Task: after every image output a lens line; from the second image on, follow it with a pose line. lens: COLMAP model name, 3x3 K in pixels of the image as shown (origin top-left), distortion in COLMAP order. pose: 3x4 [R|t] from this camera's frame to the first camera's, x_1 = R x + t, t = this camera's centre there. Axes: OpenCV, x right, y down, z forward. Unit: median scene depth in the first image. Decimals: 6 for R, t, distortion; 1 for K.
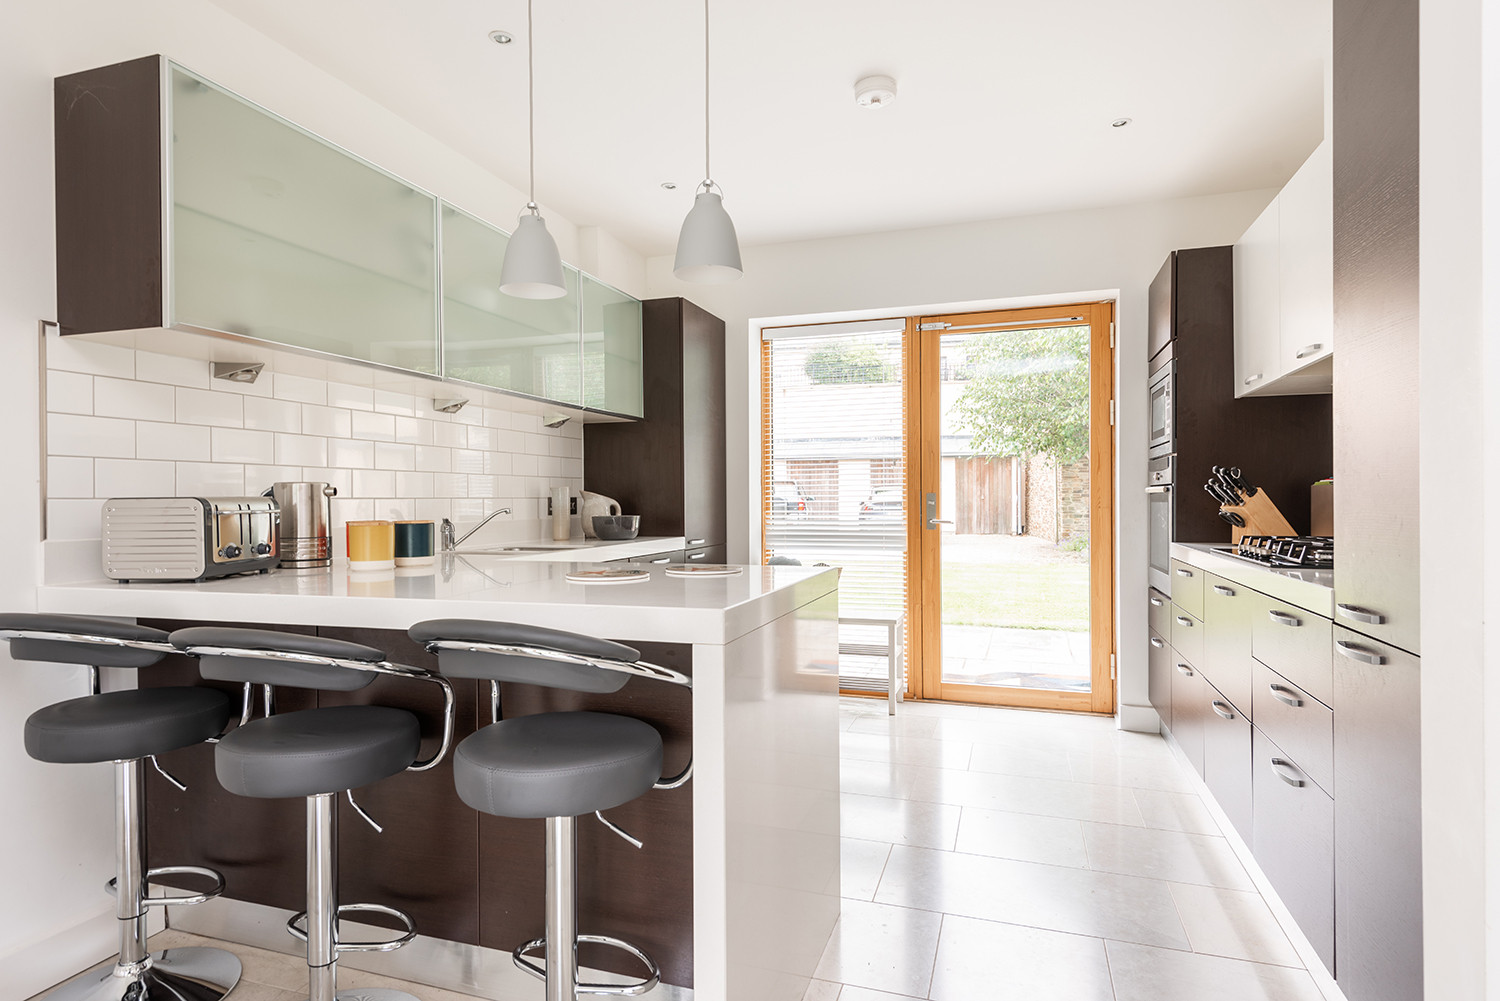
lens RADIAL K [[742.4, 0, 757.2], [0, 742.4, 507.9], [0, 0, 1]] dist [0.022082, -0.031038]
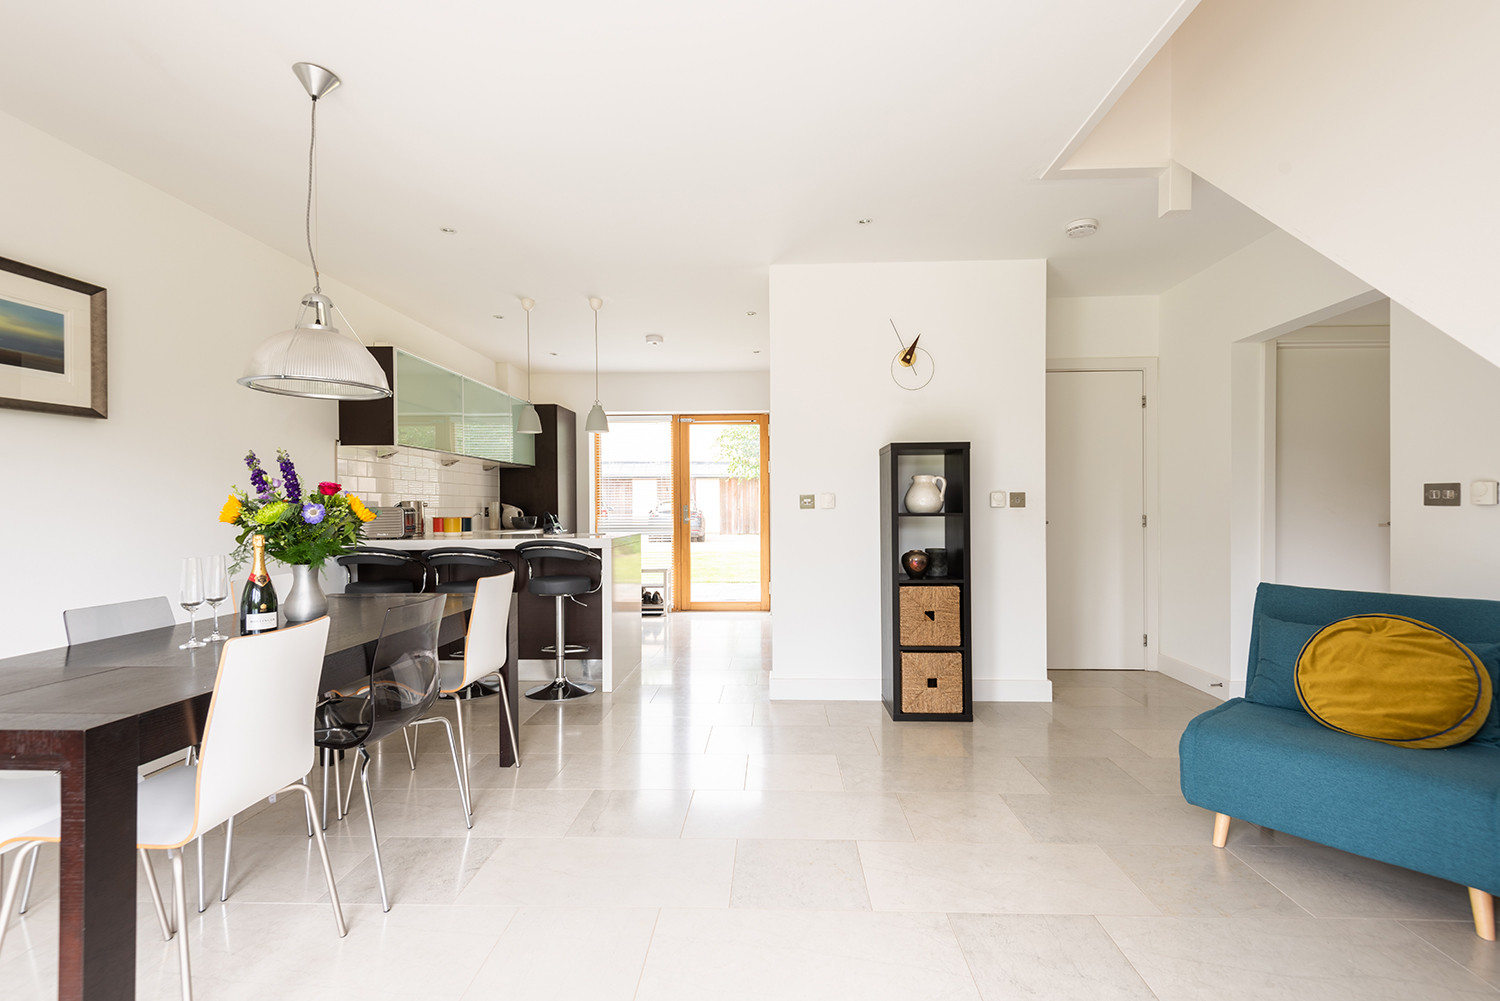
lens RADIAL K [[742.4, 0, 757.2], [0, 742.4, 507.9], [0, 0, 1]] dist [0.022082, -0.031038]
pose [[0.960627, -0.000565, 0.277839, -0.132875], [0.004406, 0.999903, -0.013201, 0.014655], [-0.277805, 0.013905, 0.960537, -0.968260]]
